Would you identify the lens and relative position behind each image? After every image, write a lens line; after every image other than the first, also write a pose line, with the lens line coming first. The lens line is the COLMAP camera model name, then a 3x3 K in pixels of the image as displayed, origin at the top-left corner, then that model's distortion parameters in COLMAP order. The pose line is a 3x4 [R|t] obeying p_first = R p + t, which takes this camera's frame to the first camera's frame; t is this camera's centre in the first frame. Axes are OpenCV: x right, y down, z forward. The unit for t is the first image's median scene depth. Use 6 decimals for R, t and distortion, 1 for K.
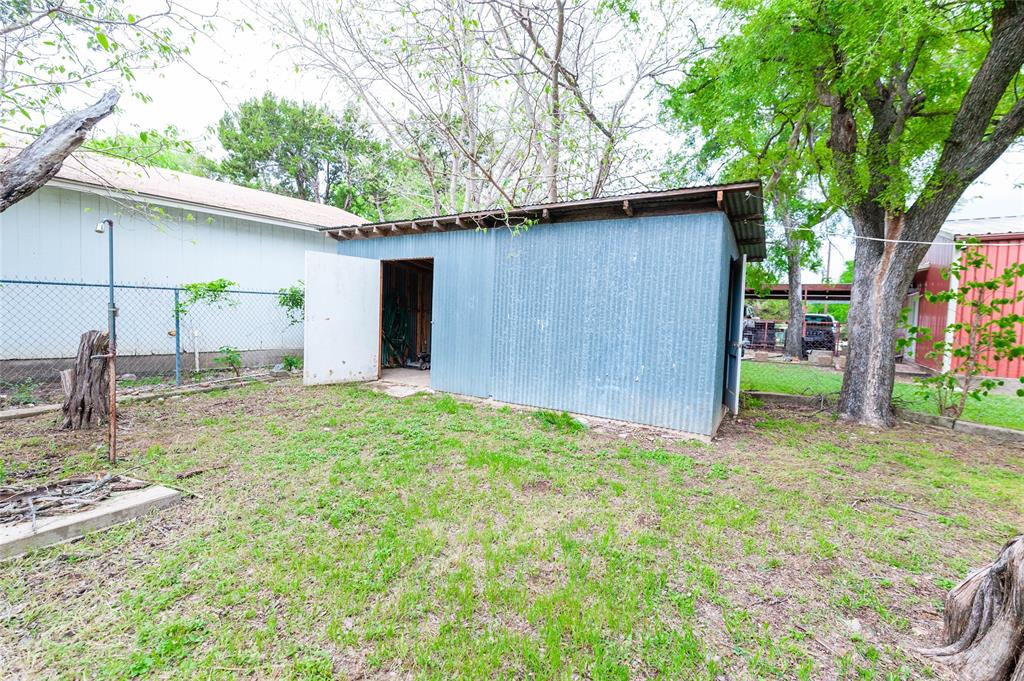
lens RADIAL K [[434.7, 0, 518.7], [0, 434.7, 343.8], [0, 0, 1]] dist [0.000565, -0.001982]
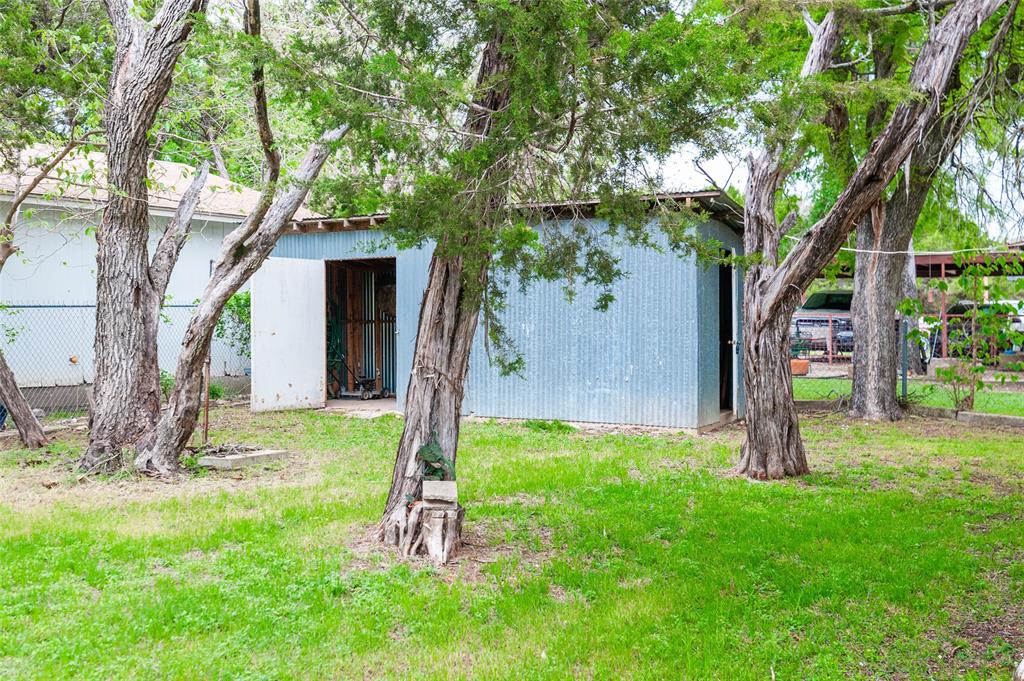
lens RADIAL K [[838.4, 0, 509.2], [0, 838.4, 337.9], [0, 0, 1]] dist [-0.000040, -0.004079]
pose [[0.997821, -0.040236, 0.052282, -0.087677], [0.042761, 0.997927, -0.048099, 0.065829], [-0.050238, 0.050230, 0.997473, -0.867943]]
